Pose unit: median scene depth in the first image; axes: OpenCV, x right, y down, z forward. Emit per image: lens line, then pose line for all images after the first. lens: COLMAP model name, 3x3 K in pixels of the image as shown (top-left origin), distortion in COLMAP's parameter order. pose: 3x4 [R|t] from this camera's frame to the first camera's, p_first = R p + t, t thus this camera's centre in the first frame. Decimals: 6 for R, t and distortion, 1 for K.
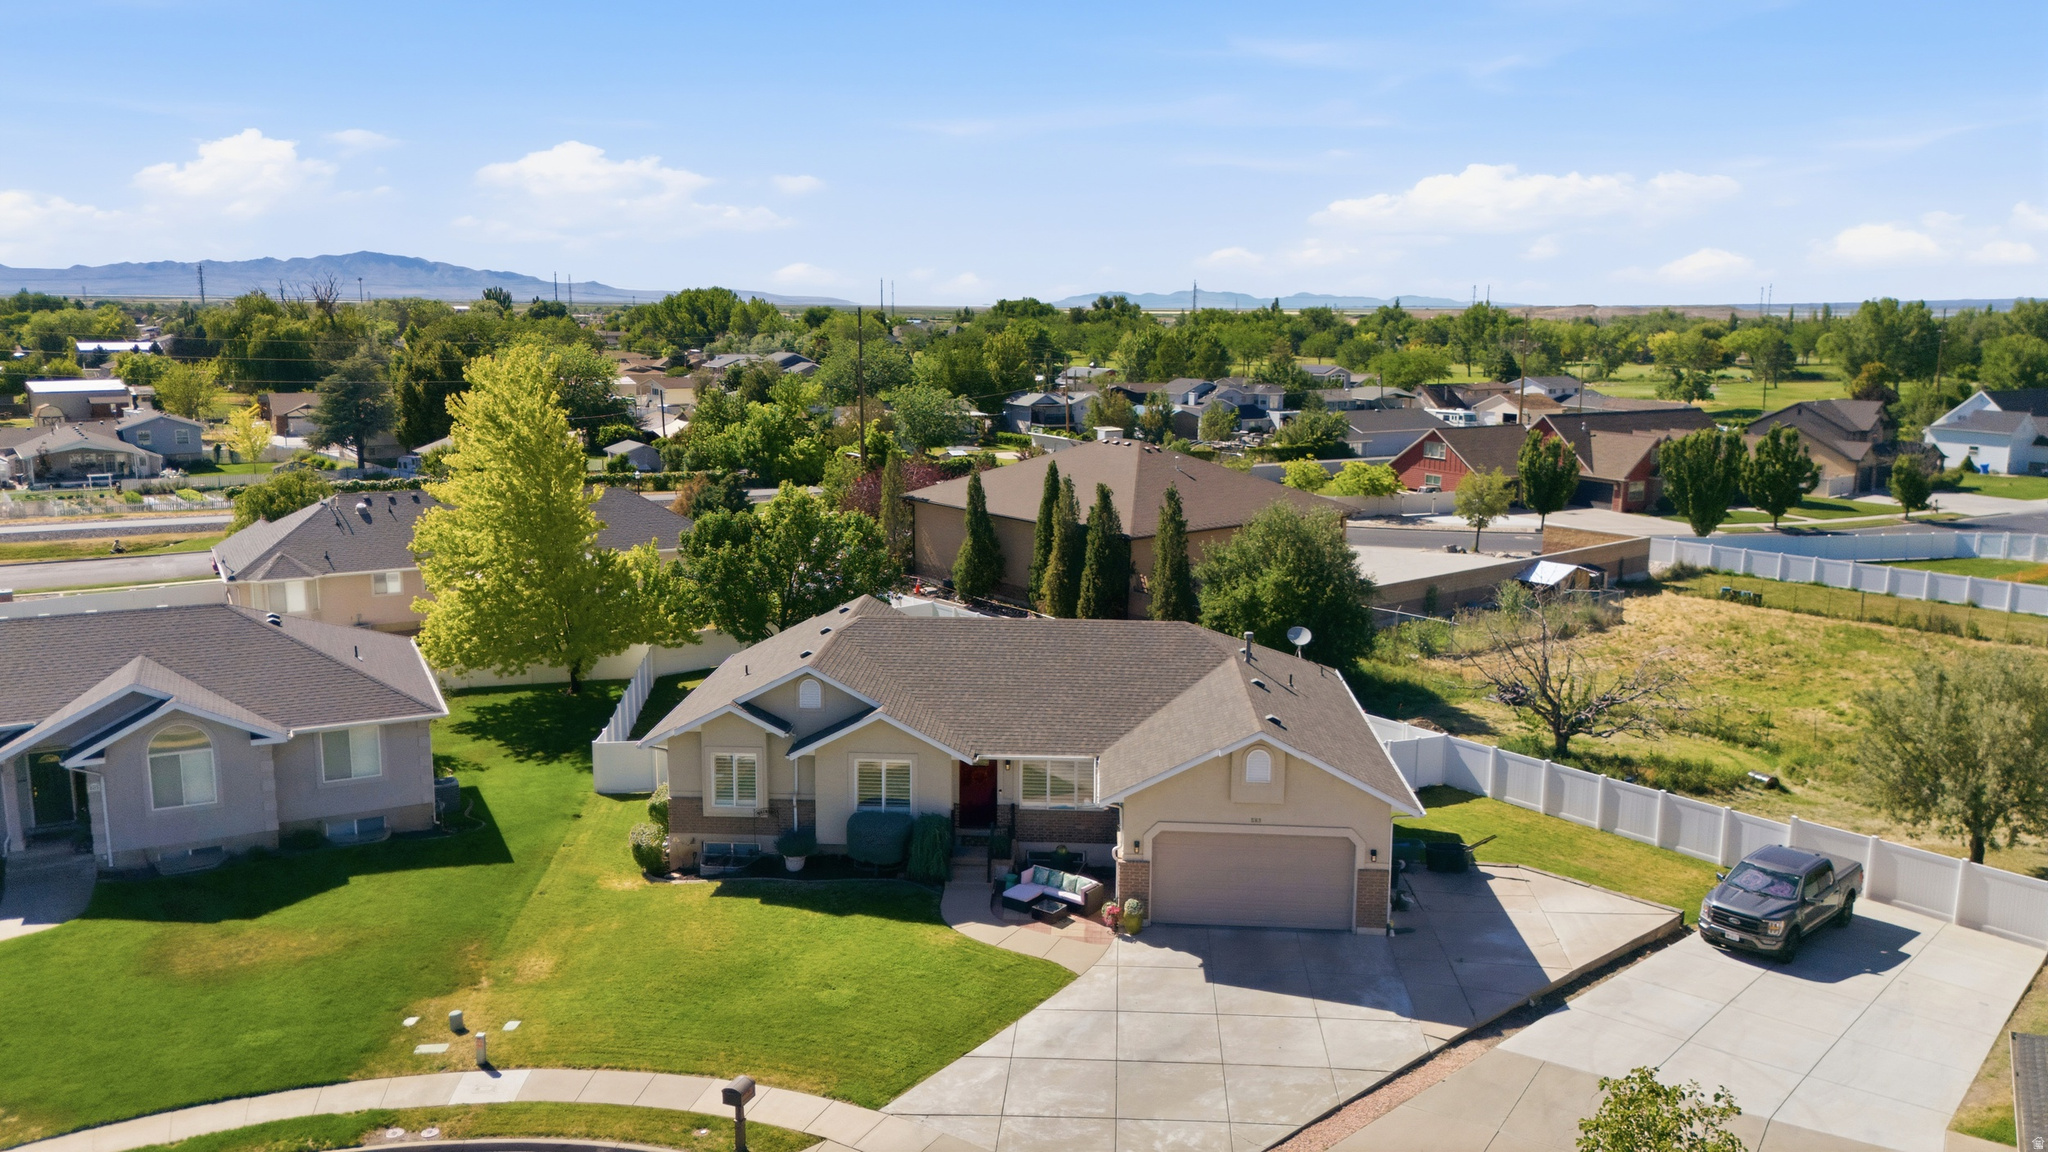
lens RADIAL K [[1503.7, 0, 1029.9], [0, 1503.7, 574.9], [0, 0, 1]] dist [0.082936, -0.082299]
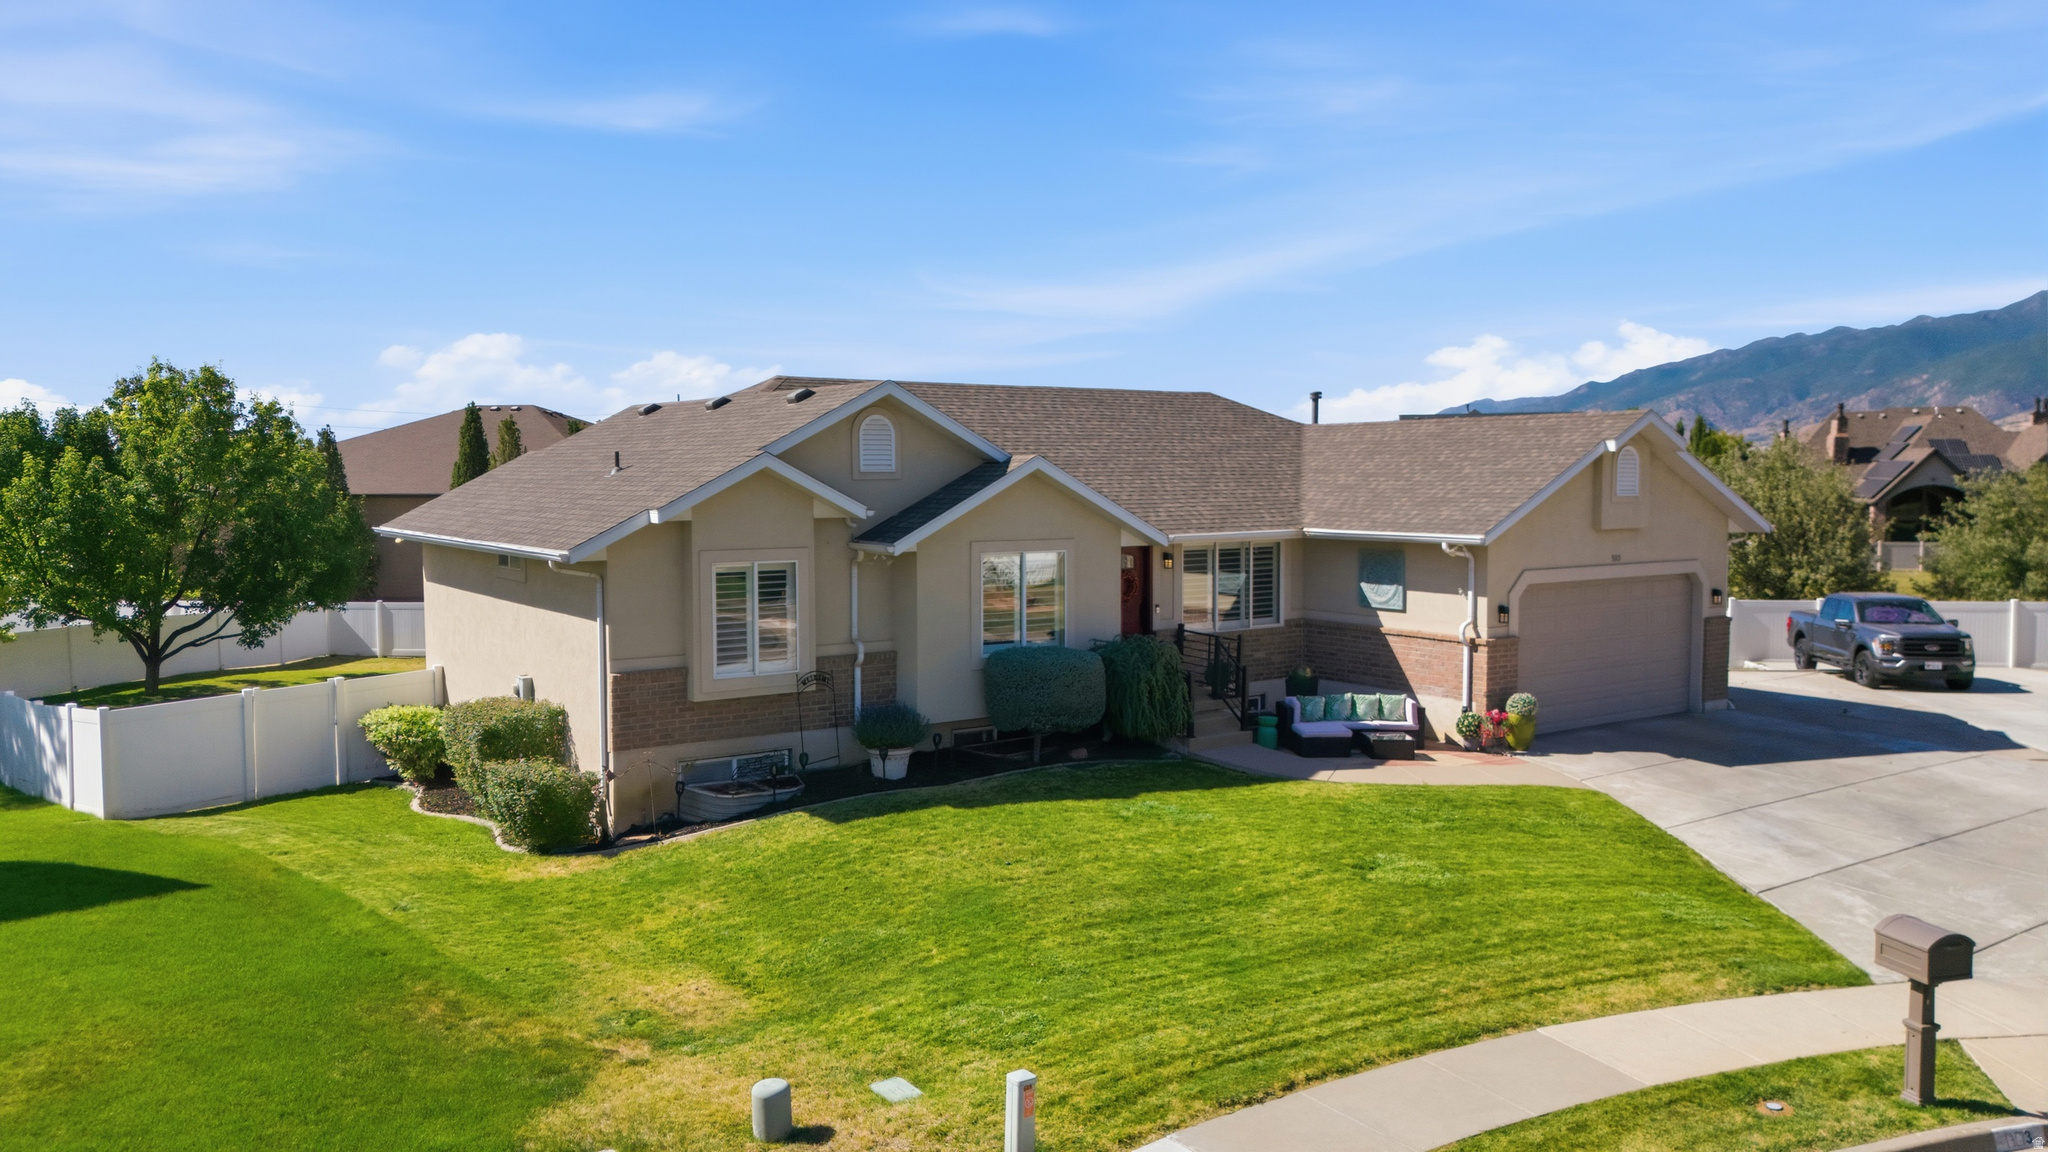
lens RADIAL K [[1502.5, 0, 1028.4], [0, 1502.5, 579.0], [0, 0, 1]] dist [0.061707, -0.041748]
pose [[0.792079, -0.054738, 0.607960, -0.431579], [0.120282, 0.990440, -0.067533, 0.170862], [-0.598451, 0.126618, 0.791090, 0.570734]]
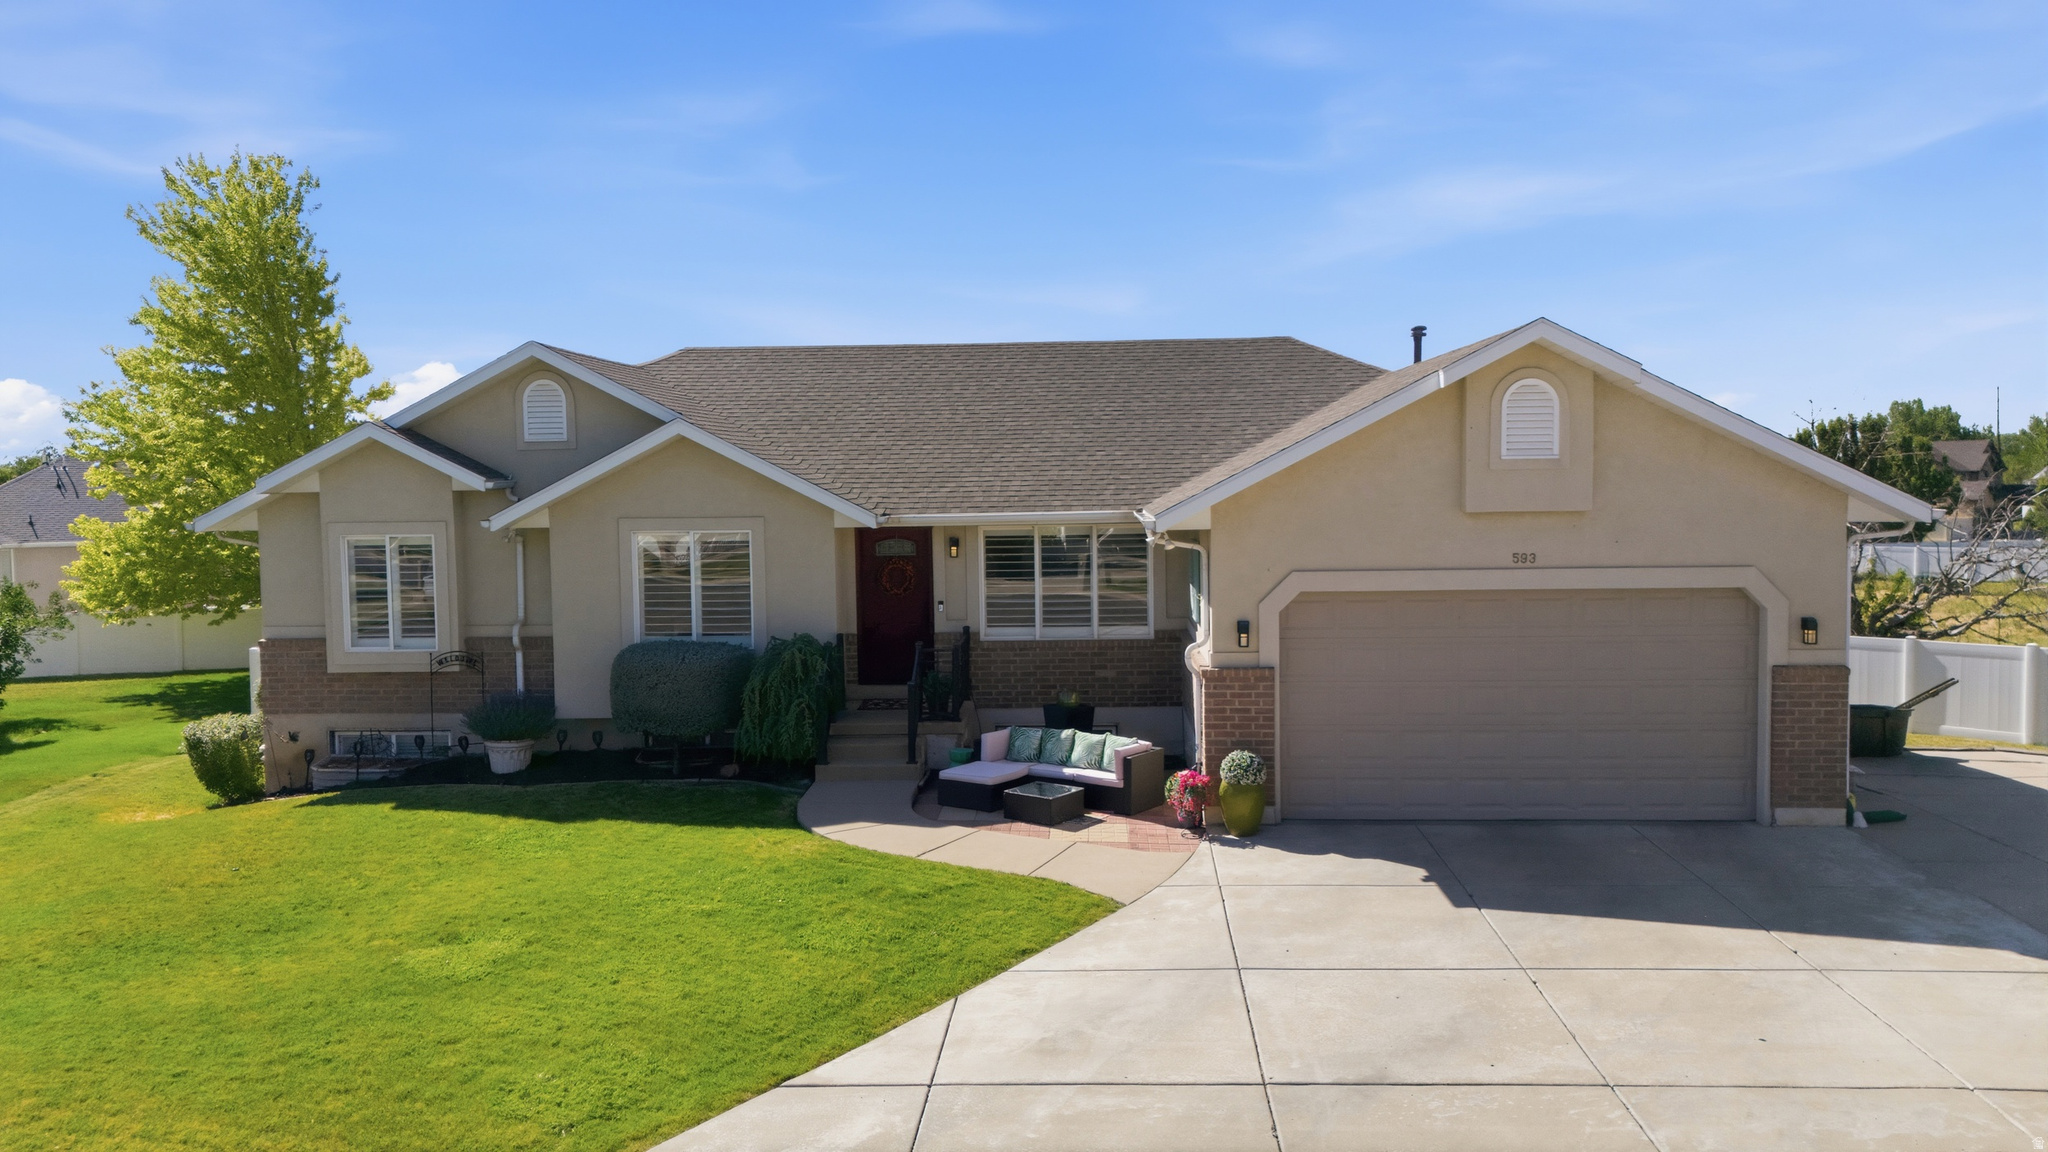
lens RADIAL K [[1508.0, 0, 1024.0], [0, 1508.0, 576.0], [0, 0, 1]] dist [0.076953, -0.089935]
pose [[0.999702, -0.024395, 0.001303, 0.007483], [0.024384, 0.993154, -0.114243, 0.195660], [0.001493, 0.114241, 0.993452, 0.526408]]
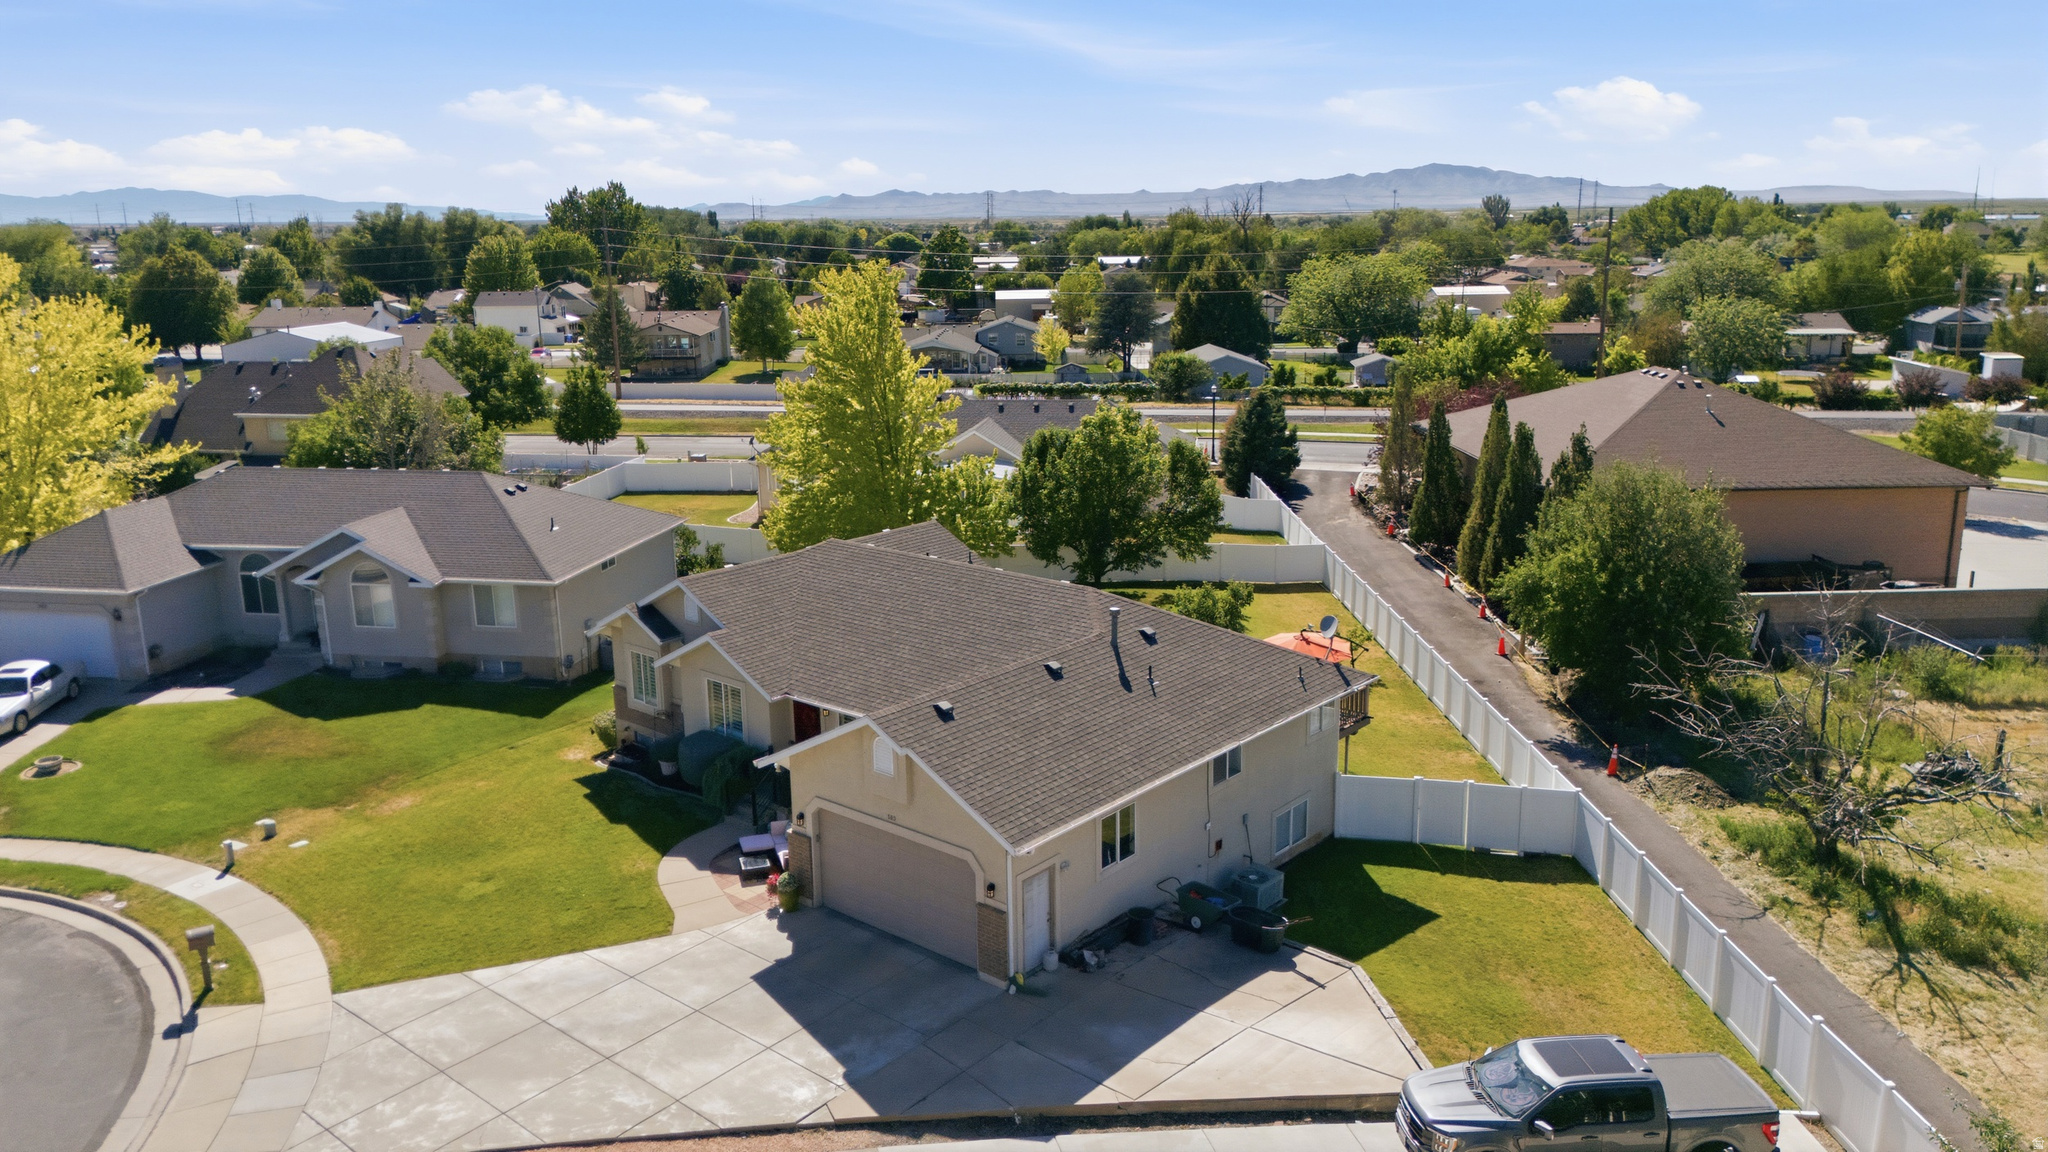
lens RADIAL K [[1503.7, 0, 1029.9], [0, 1503.7, 574.9], [0, 0, 1]] dist [0.082936, -0.082299]
pose [[0.791684, 0.122761, -0.598469, 0.651459], [-0.087436, 0.992286, 0.087879, -0.052680], [0.604641, -0.017245, 0.796311, 0.334891]]
